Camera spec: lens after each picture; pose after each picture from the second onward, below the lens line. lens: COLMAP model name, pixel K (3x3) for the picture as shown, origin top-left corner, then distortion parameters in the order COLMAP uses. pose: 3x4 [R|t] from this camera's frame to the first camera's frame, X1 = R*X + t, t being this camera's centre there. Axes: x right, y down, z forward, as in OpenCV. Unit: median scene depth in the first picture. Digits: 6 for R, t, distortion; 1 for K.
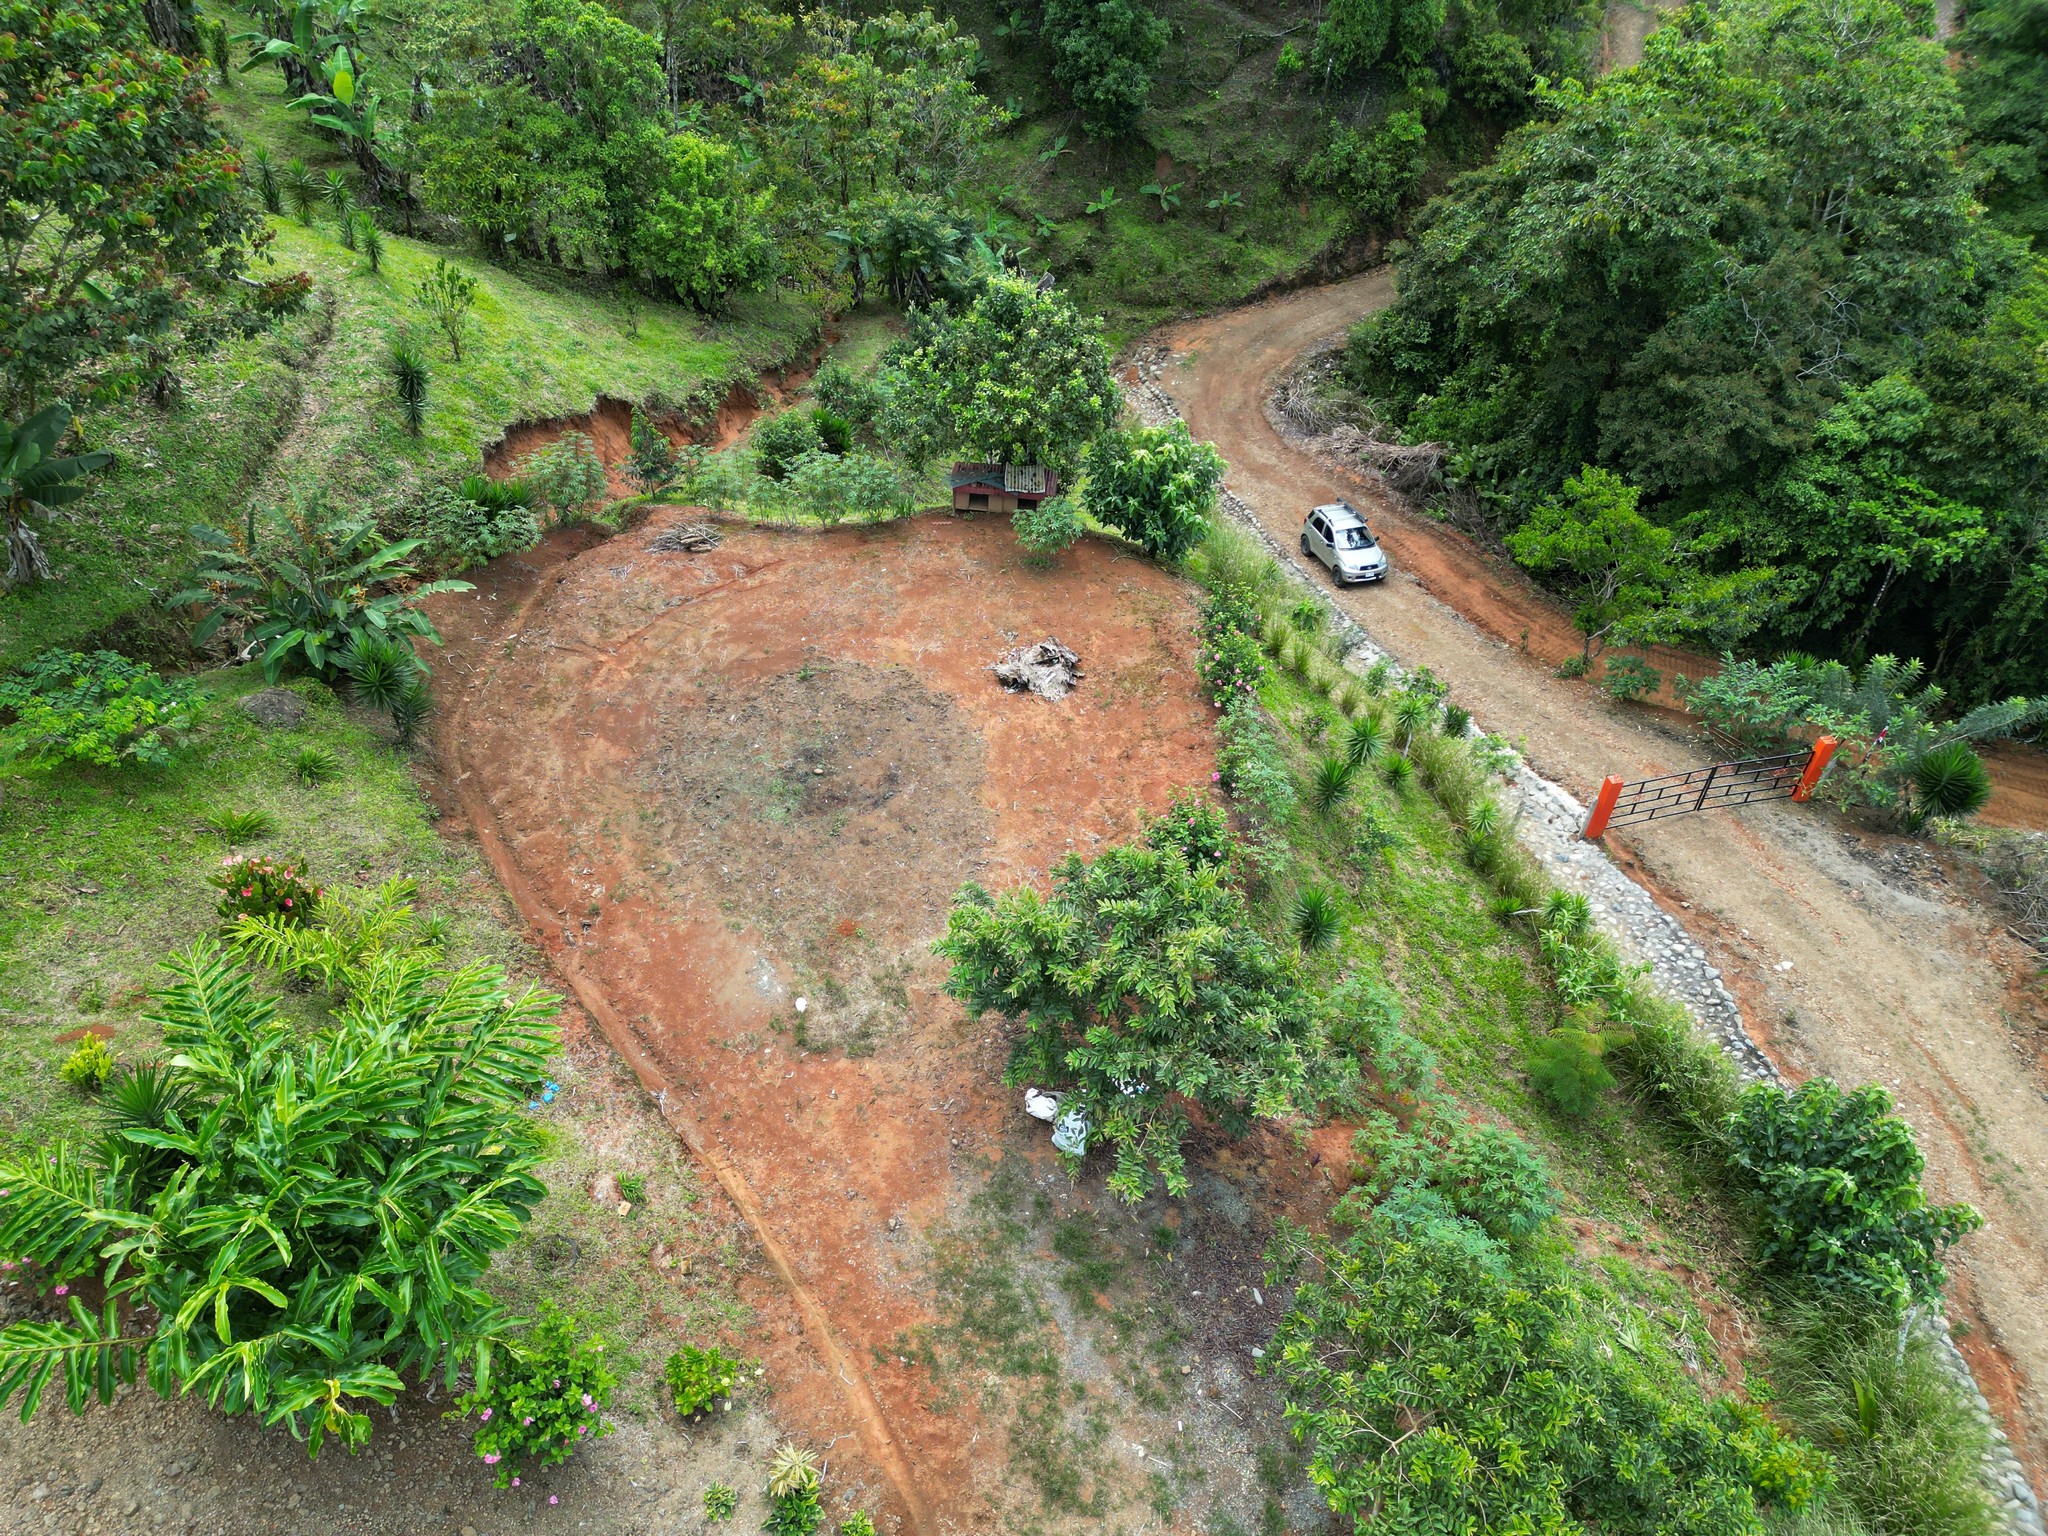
lens RADIAL K [[1416.7, 0, 1024.0], [0, 1416.7, 768.0], [0, 0, 1]] dist [0.190085, -0.300782]
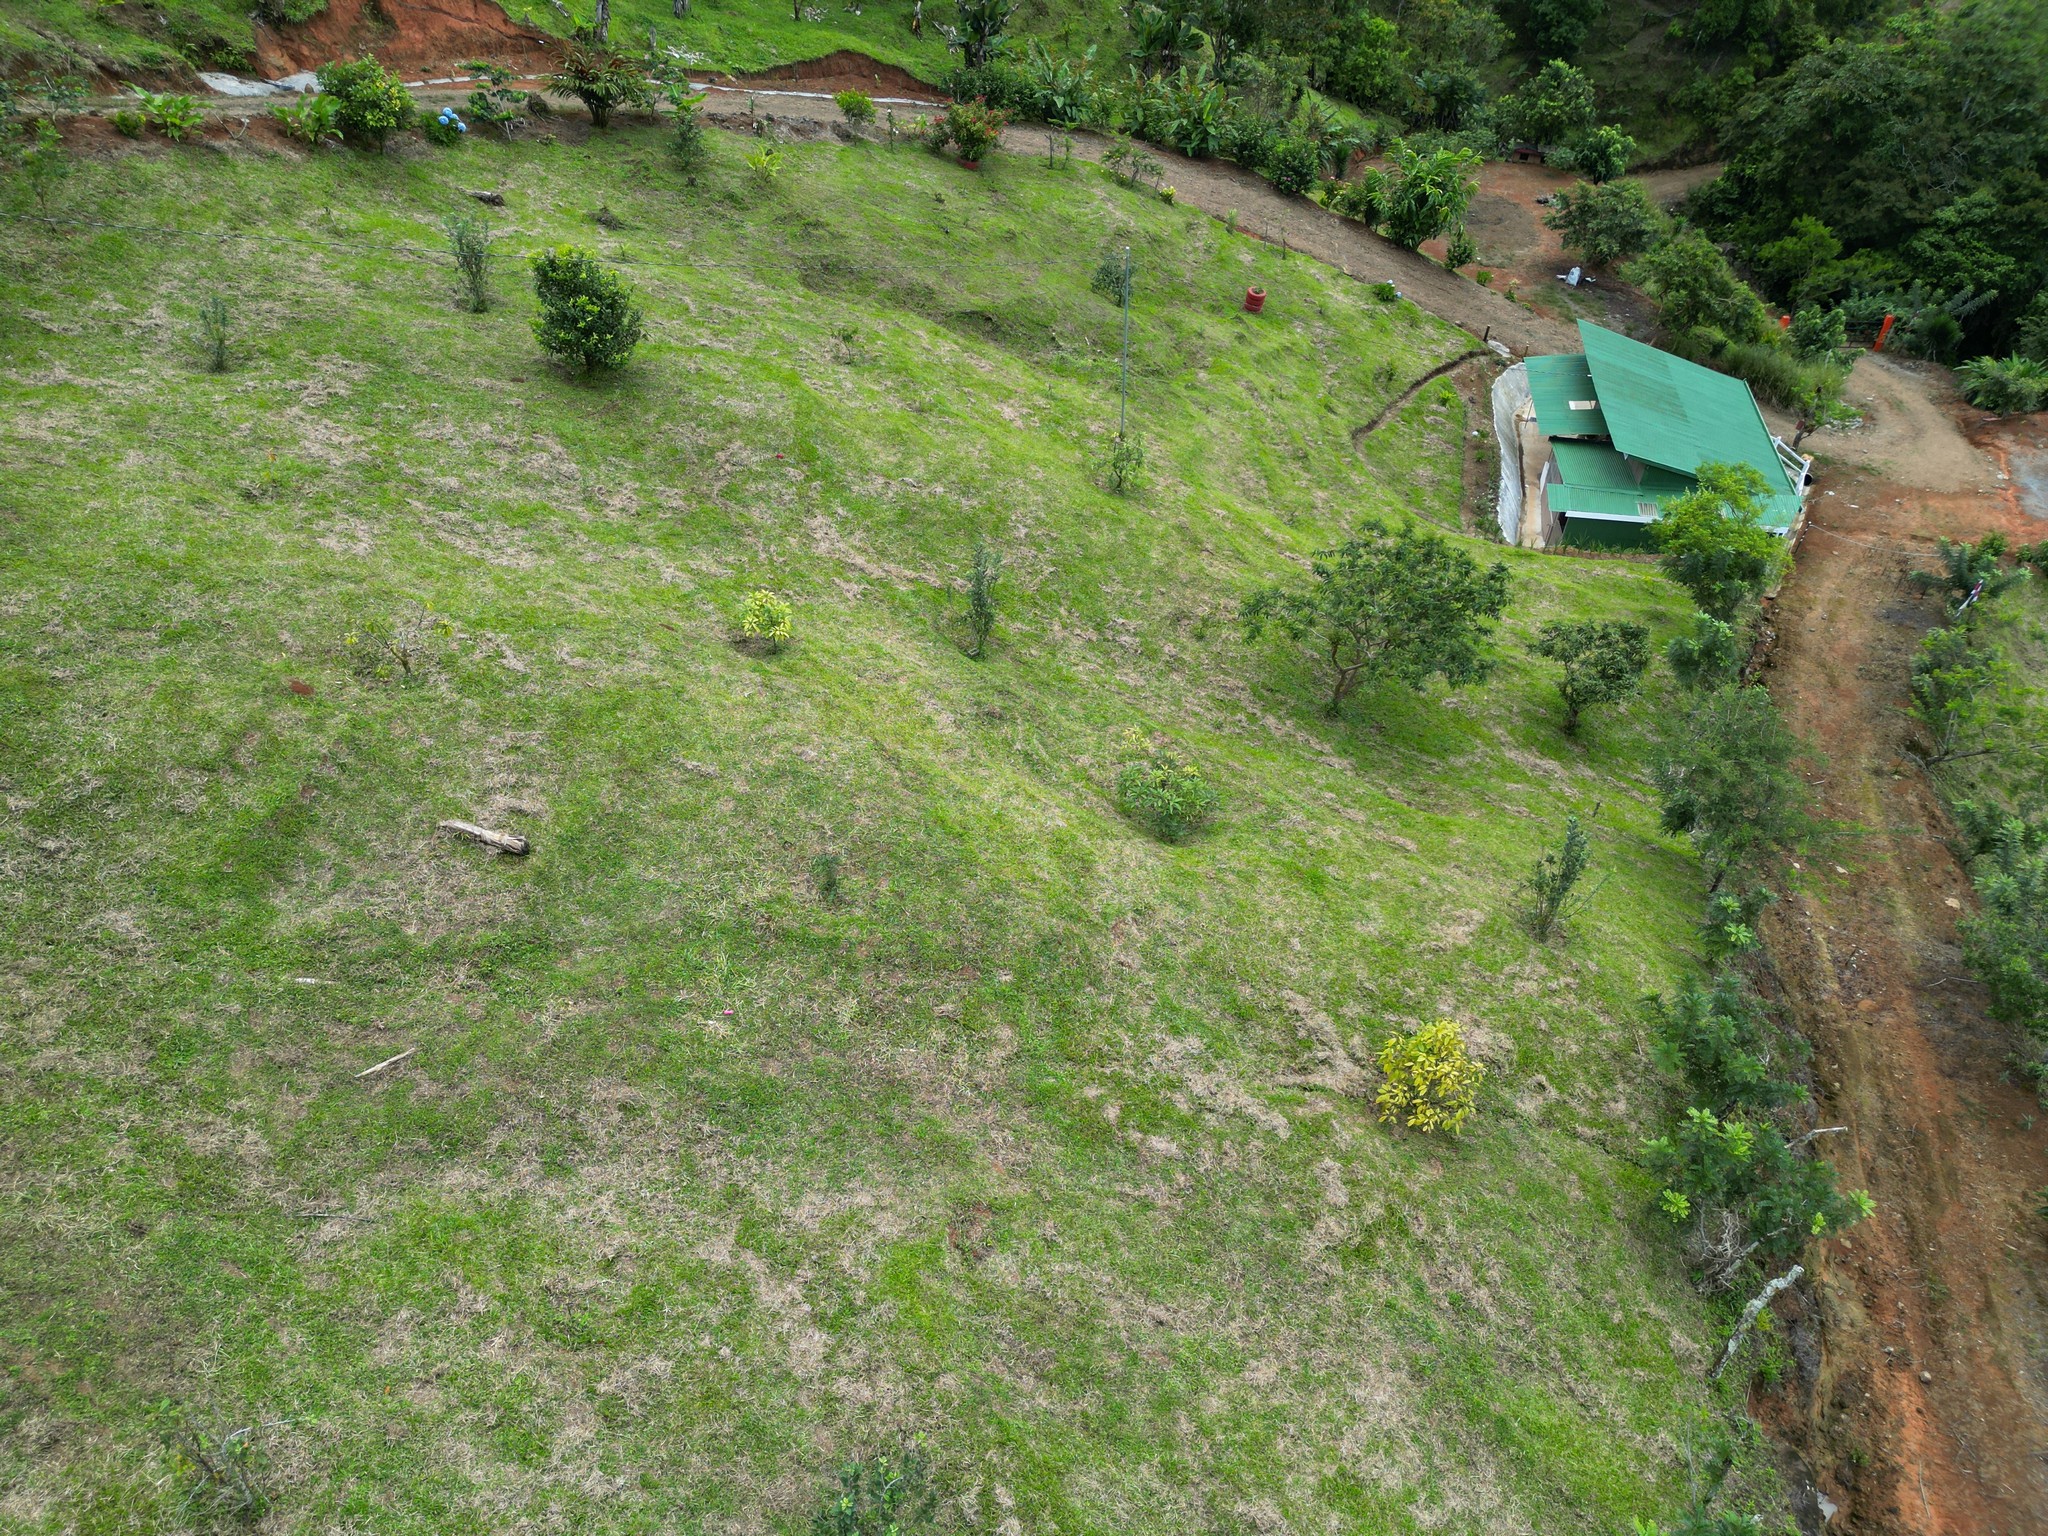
lens RADIAL K [[1441.6, 0, 1024.0], [0, 1441.6, 768.0], [0, 0, 1]] dist [0.078733, -0.083725]
pose [[0.975244, 0.156167, -0.156561, -0.217637], [-0.158457, 0.987363, -0.002175, 0.688395], [0.154243, 0.026929, 0.987666, -1.095581]]
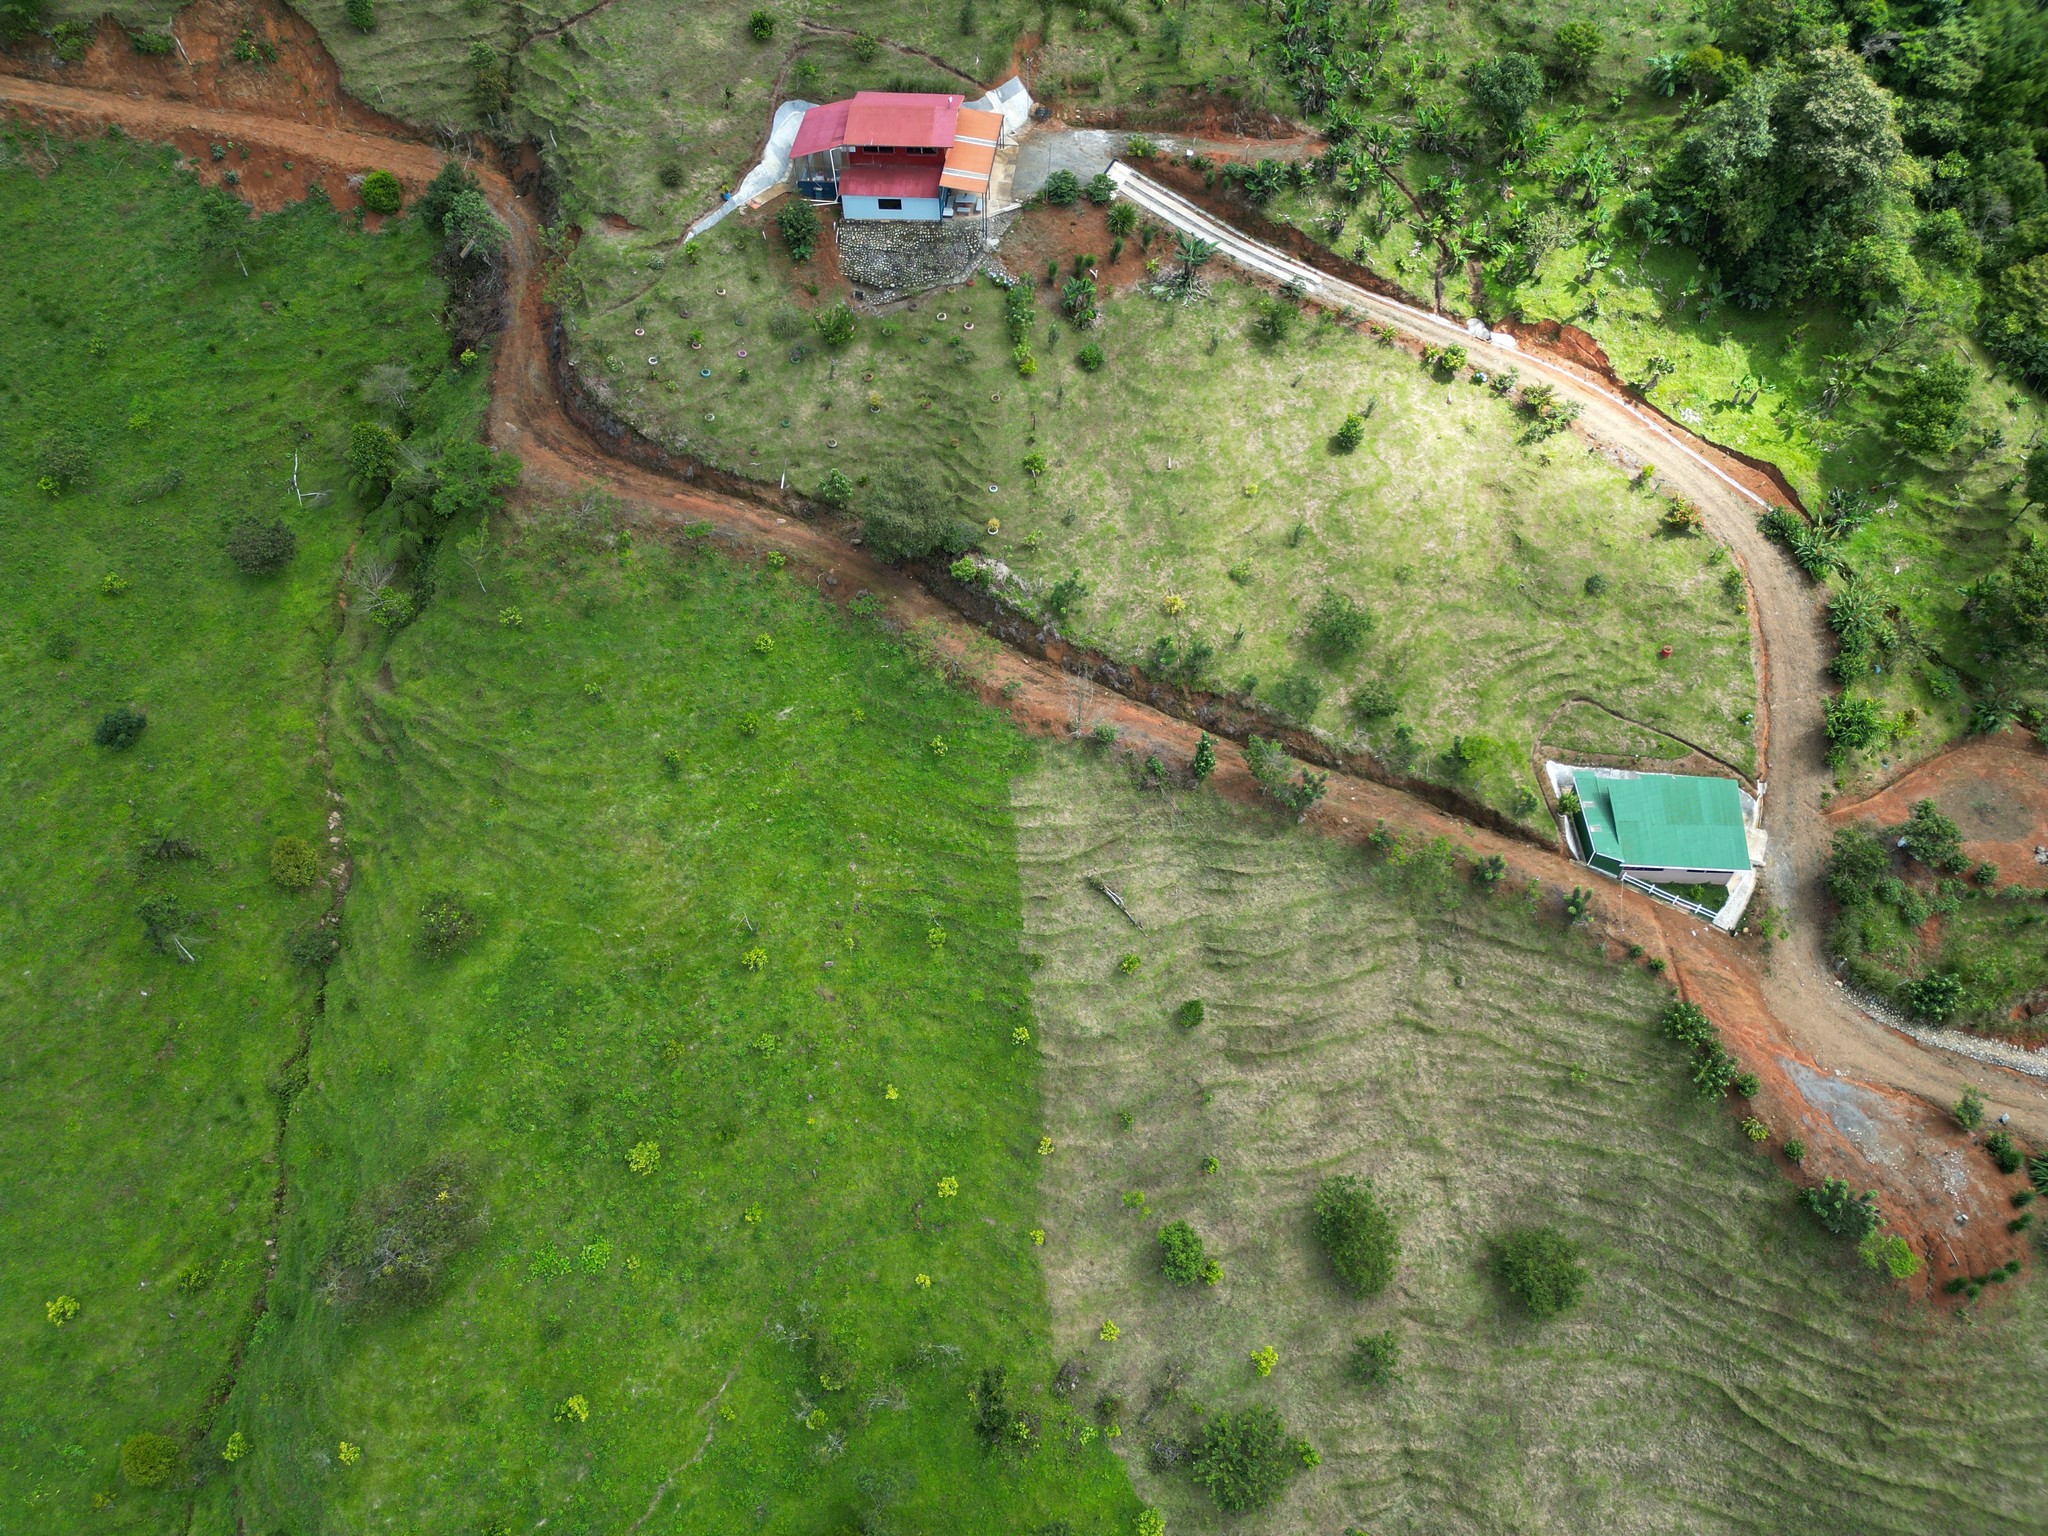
lens RADIAL K [[1441.6, 0, 1024.0], [0, 1441.6, 768.0], [0, 0, 1]] dist [0.078733, -0.083725]
pose [[-0.112518, 0.776446, -0.620058, 1.595526], [-0.681394, 0.393893, 0.616887, -0.456621], [0.723216, 0.491915, 0.484746, -1.860367]]
